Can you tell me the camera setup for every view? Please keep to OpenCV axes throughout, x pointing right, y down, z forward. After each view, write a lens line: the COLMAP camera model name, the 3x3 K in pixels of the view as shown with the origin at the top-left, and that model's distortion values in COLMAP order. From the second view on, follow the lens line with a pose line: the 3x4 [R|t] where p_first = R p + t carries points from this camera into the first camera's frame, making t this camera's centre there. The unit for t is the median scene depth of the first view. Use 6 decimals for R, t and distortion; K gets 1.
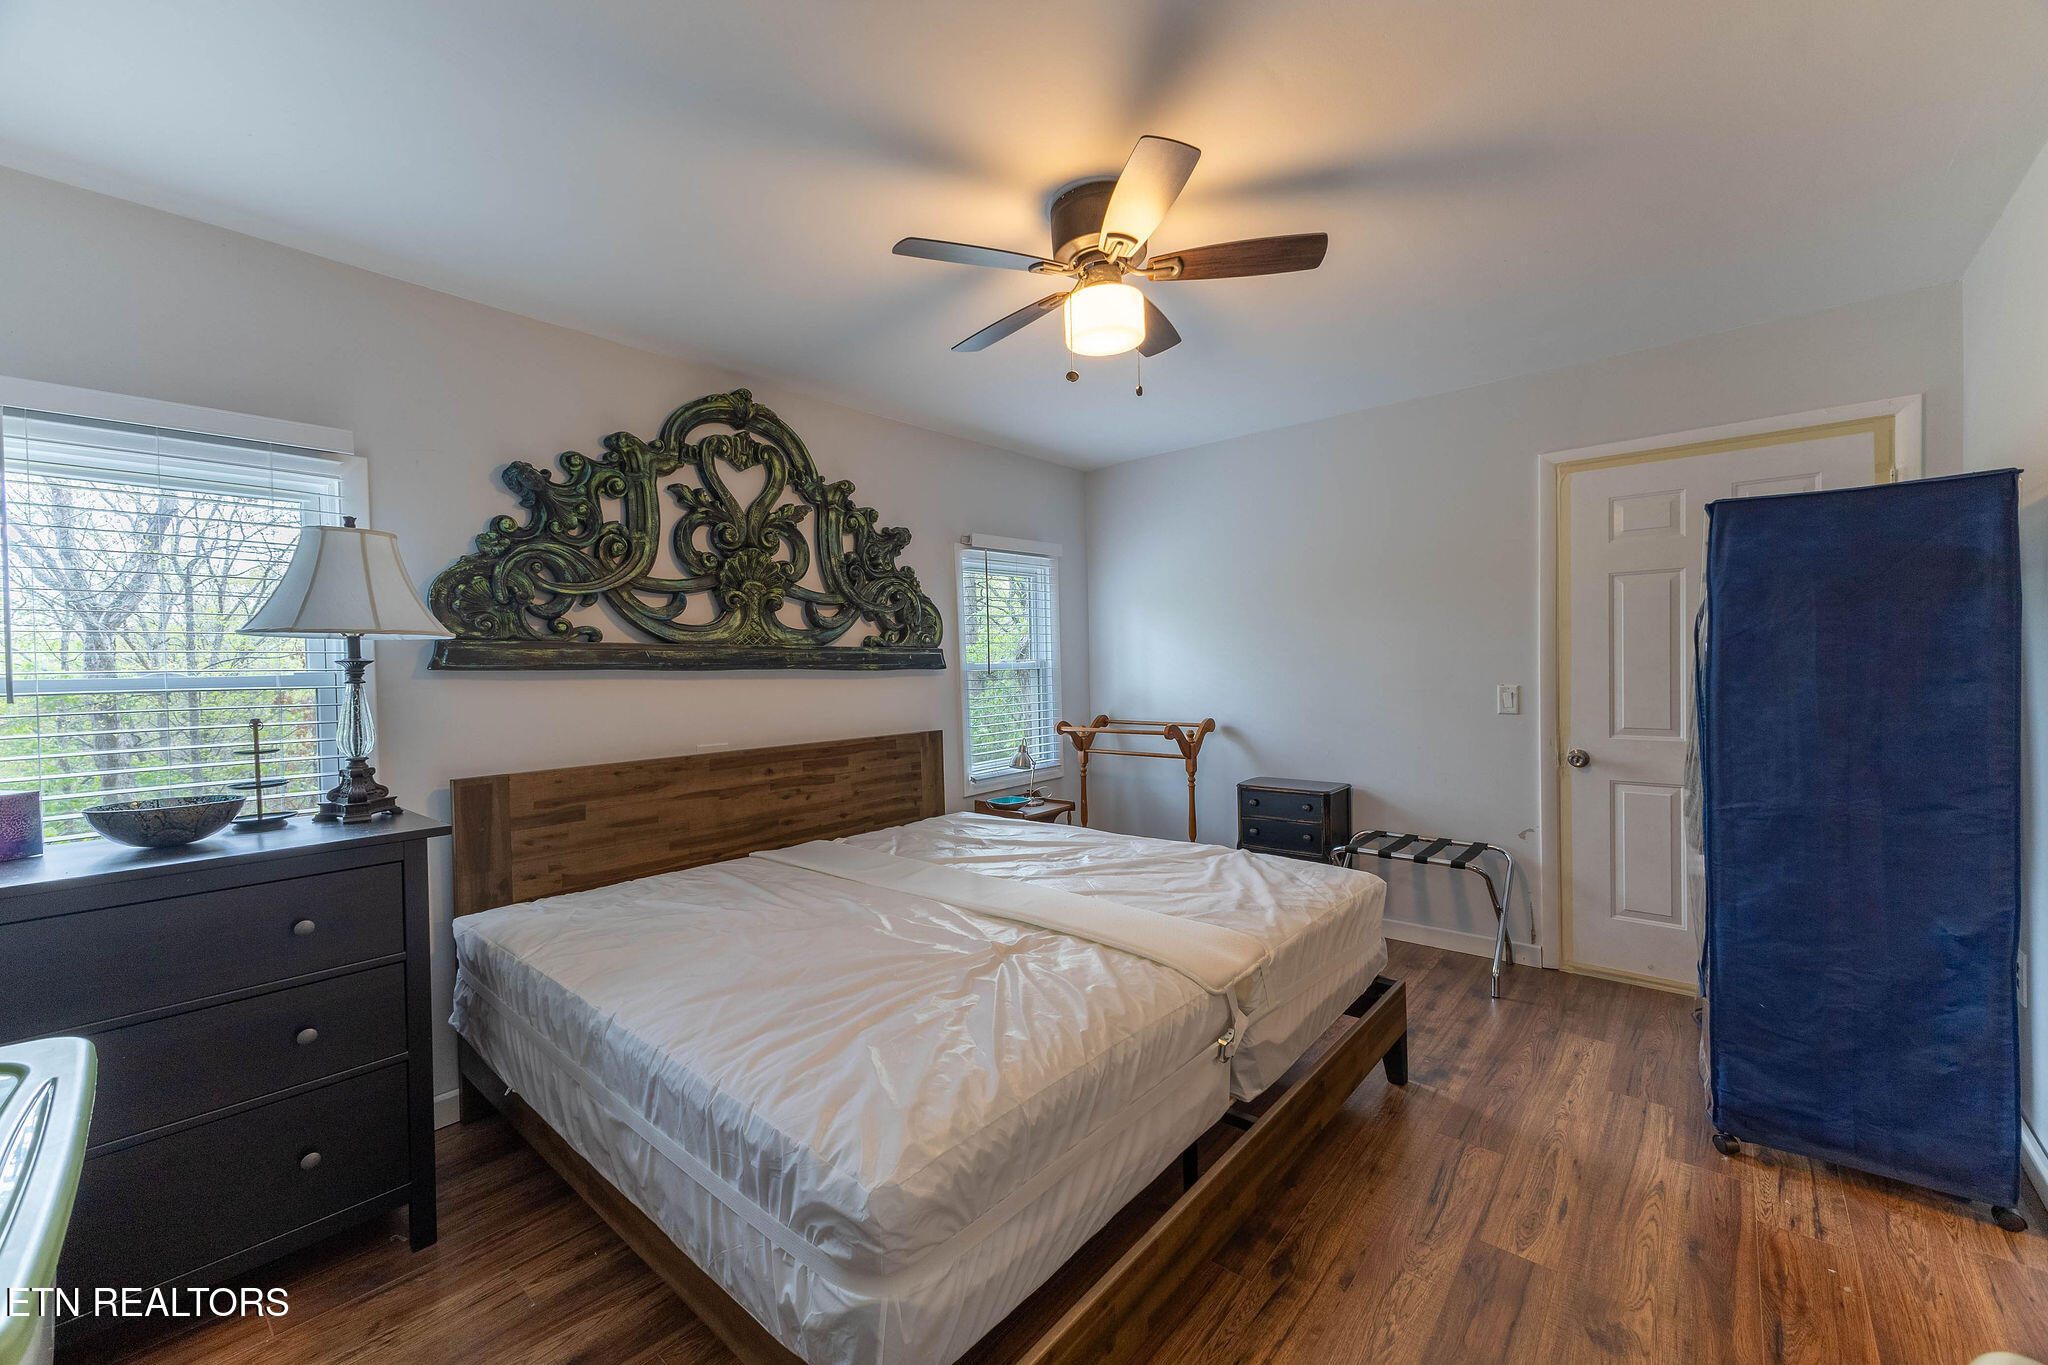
lens RADIAL K [[809.1, 0, 1024.0], [0, 809.1, 682.5], [0, 0, 1]] dist [0.011611, 0.000024]
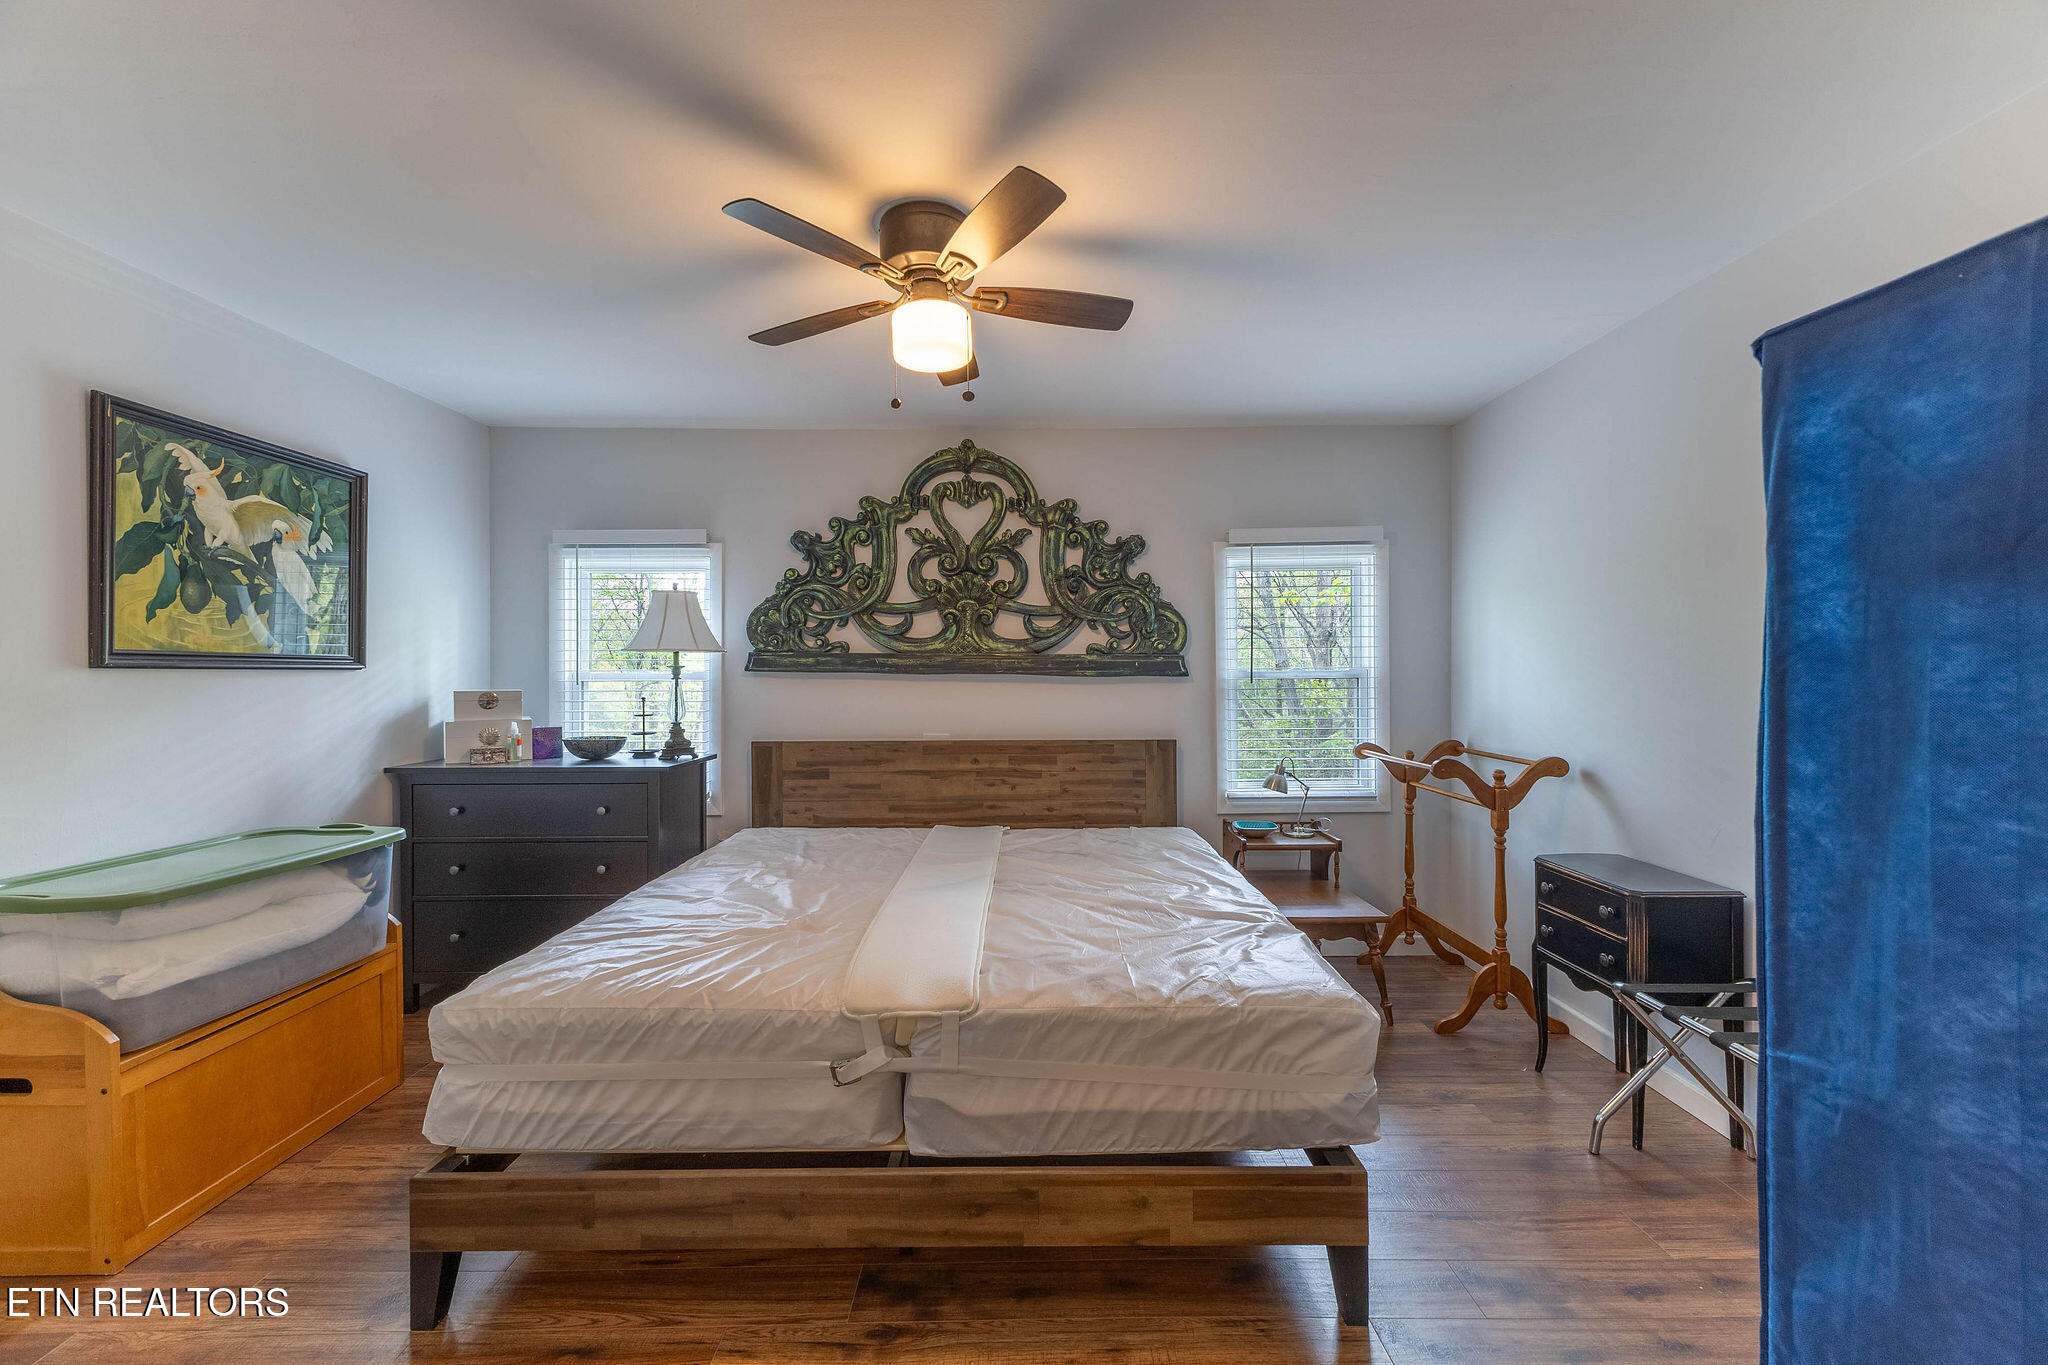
lens RADIAL K [[809.1, 0, 1024.0], [0, 809.1, 682.5], [0, 0, 1]] dist [0.011611, 0.000024]
pose [[0.653200, 0.029017, -0.756629, 0.630847], [-0.025902, 0.999537, 0.015971, -0.025047], [0.756742, 0.009166, 0.653649, 0.290872]]
